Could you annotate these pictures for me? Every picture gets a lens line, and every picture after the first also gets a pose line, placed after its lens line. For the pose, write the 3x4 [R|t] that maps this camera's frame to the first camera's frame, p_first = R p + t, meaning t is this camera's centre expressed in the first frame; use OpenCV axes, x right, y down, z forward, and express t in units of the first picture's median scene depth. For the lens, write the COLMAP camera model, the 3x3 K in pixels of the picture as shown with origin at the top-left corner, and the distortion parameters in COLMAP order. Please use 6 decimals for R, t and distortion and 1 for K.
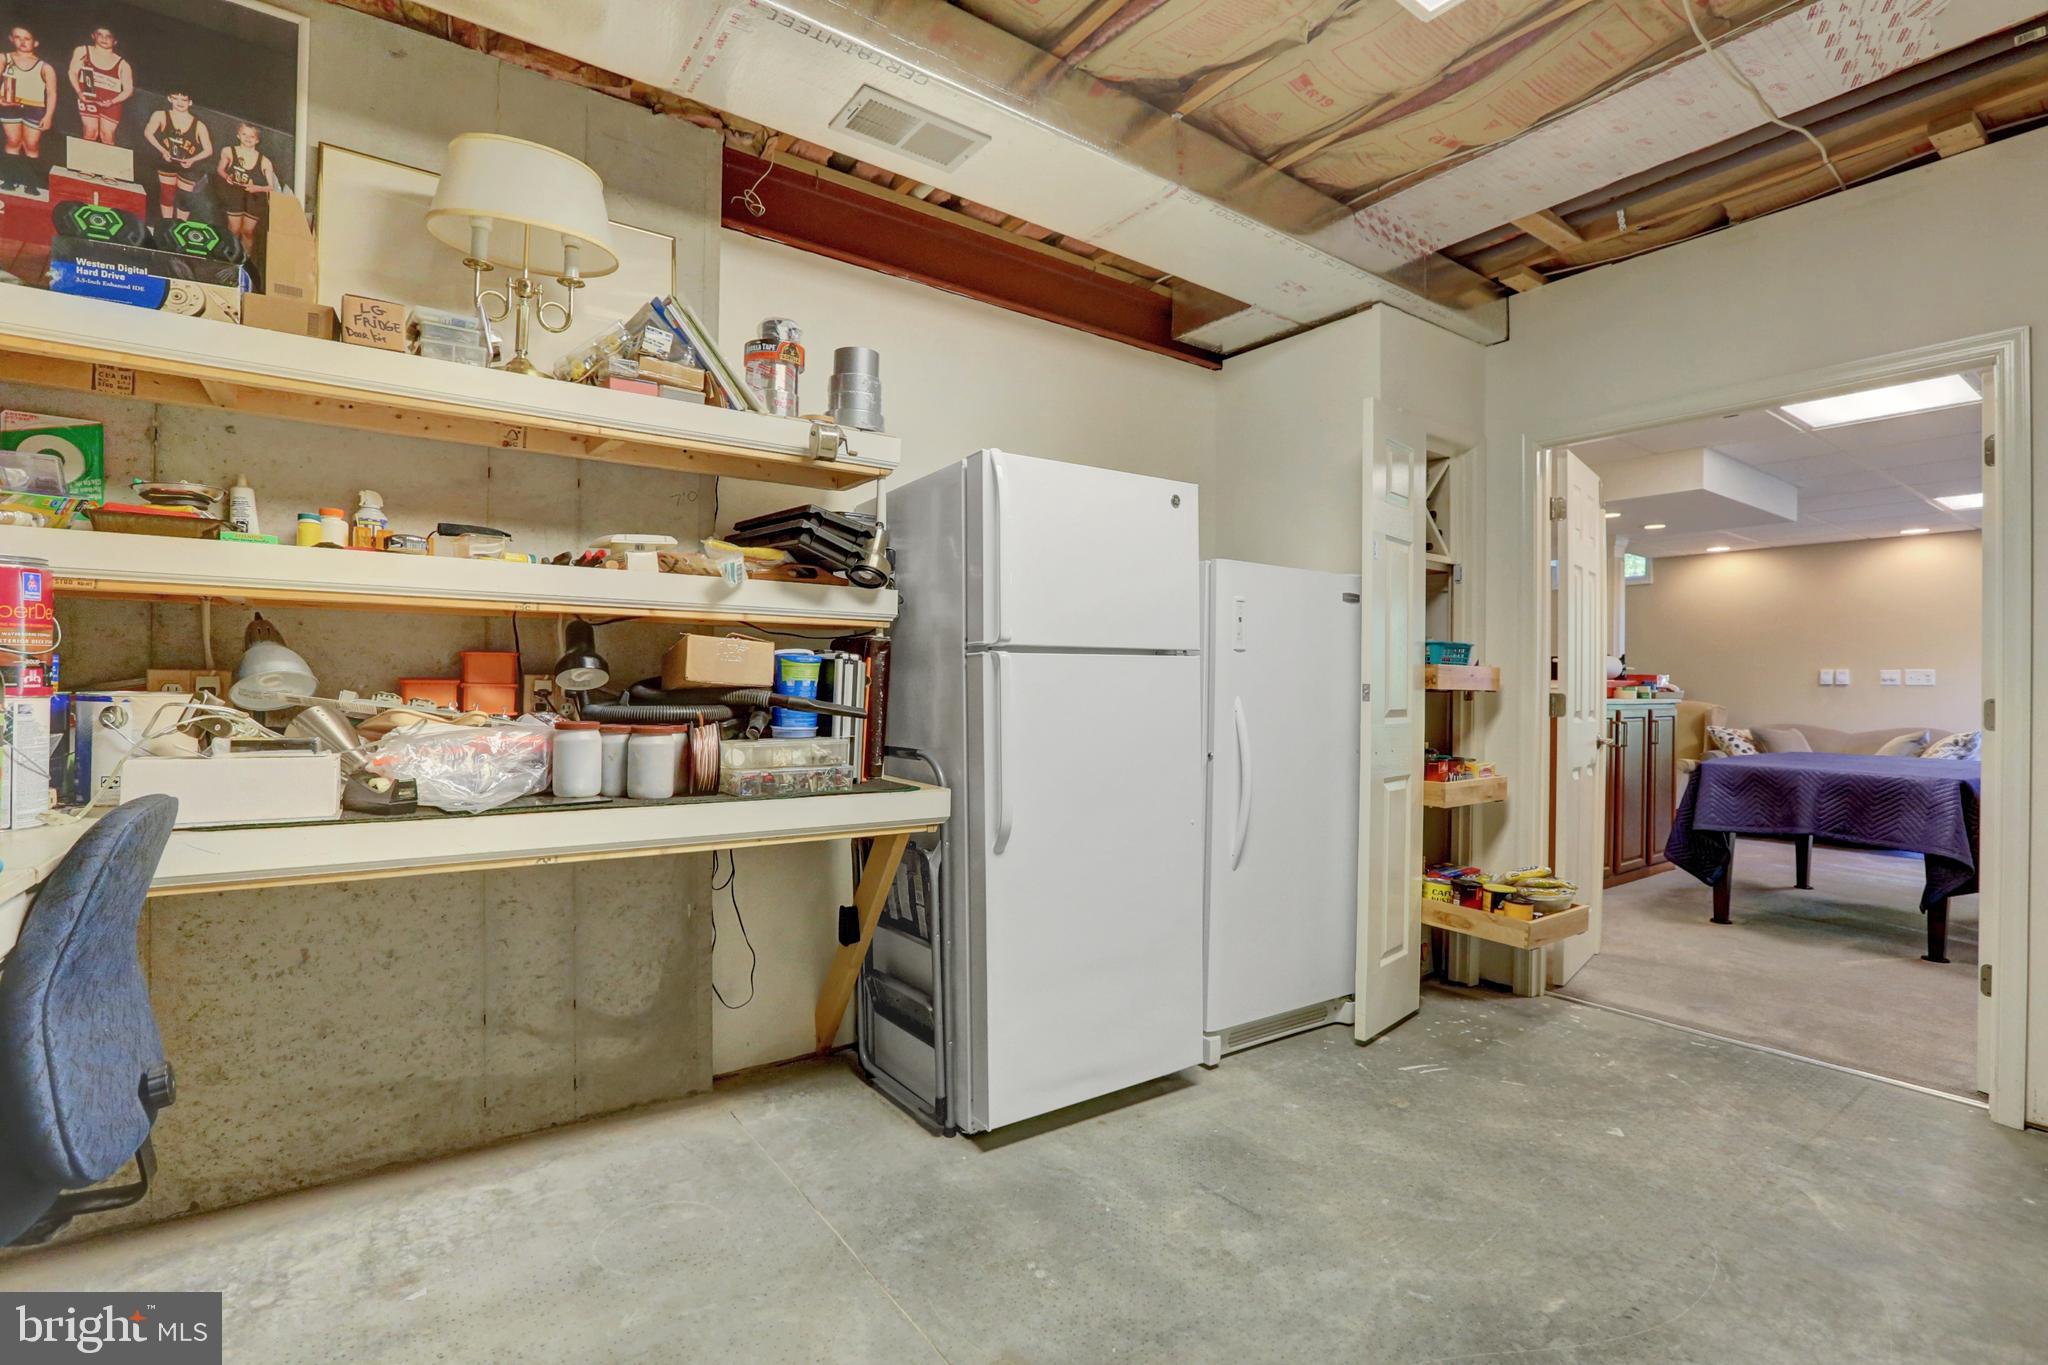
lens RADIAL K [[941.4, 0, 1015.8], [0, 941.4, 682.3], [0, 0, 1]] dist [-0.064212, 0.025941]
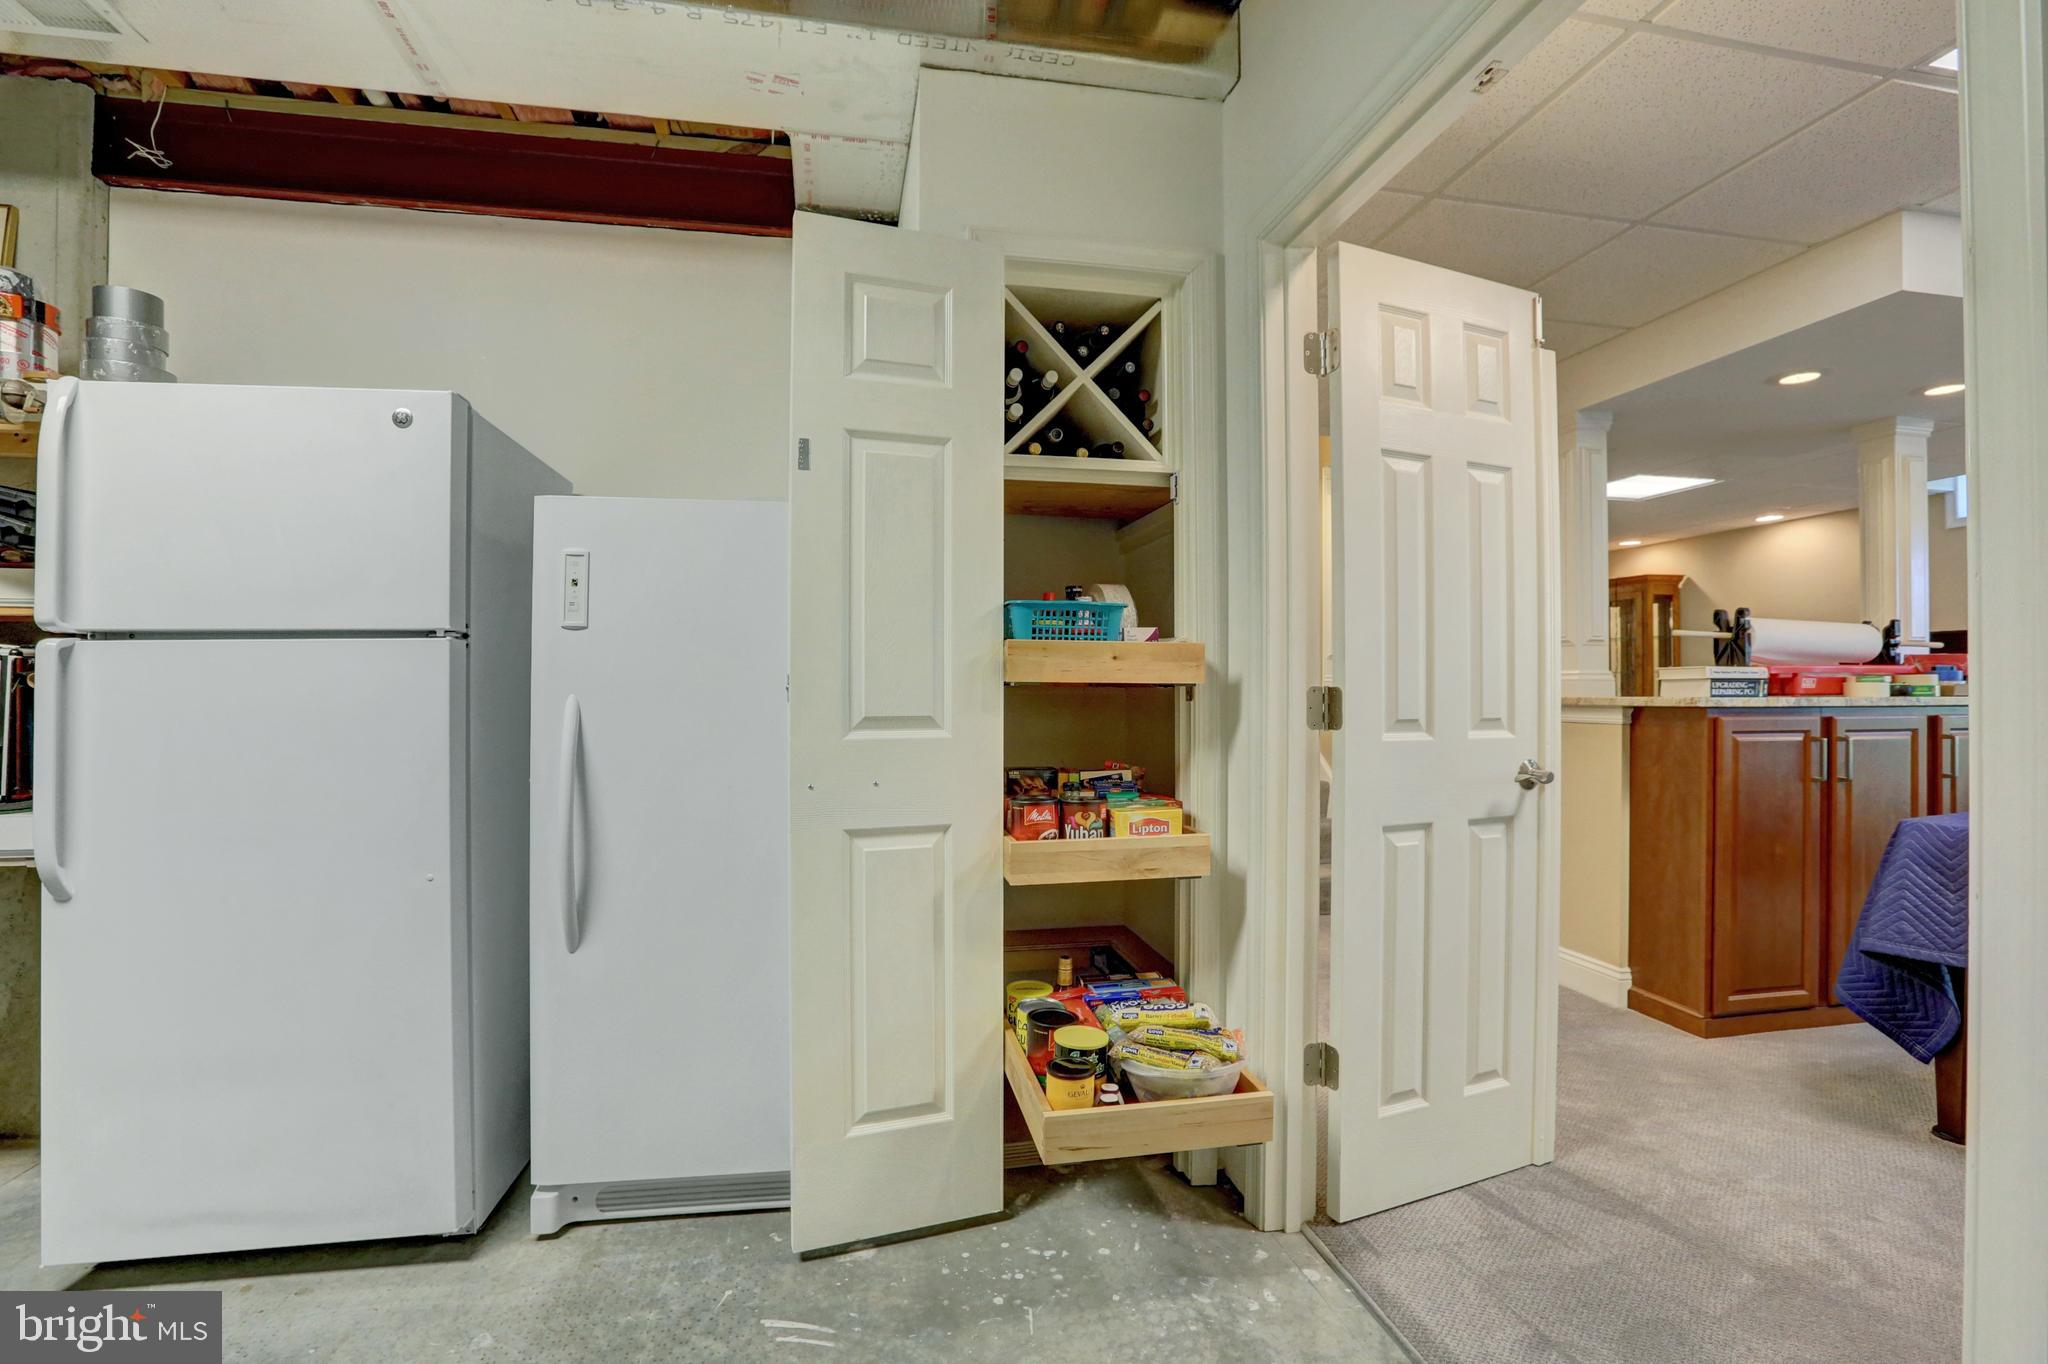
lens RADIAL K [[941.4, 0, 1015.8], [0, 941.4, 681.8], [0, 0, 1]] dist [-0.064212, 0.025941]
pose [[0.911038, -0.015374, -0.412035, 0.742971], [0.012930, 0.999878, -0.008719, 0.013163], [0.412119, 0.002616, 0.911126, 0.483415]]
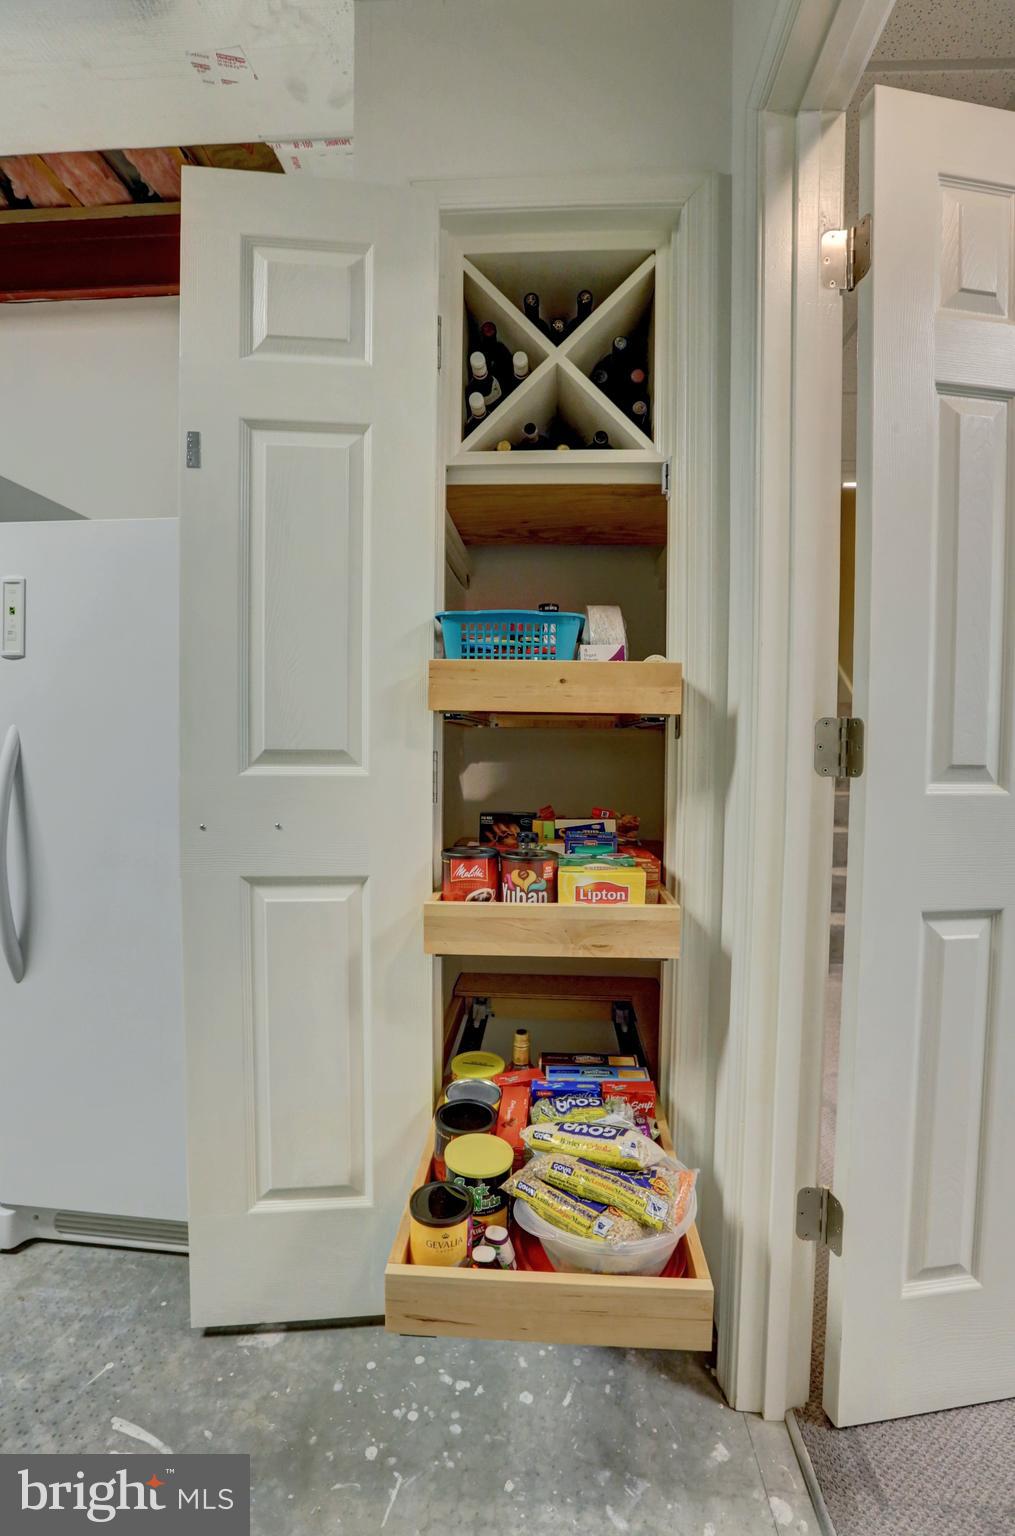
lens RADIAL K [[709.8, 0, 513.1], [0, 709.8, 770.5], [0, 0, 1]] dist [-0.050911, 0.015039]
pose [[0.782565, 0.018771, -0.622286, 0.762475], [0.001531, 0.999484, 0.032074, 0.028416], [0.622567, -0.026053, 0.782133, 0.773002]]
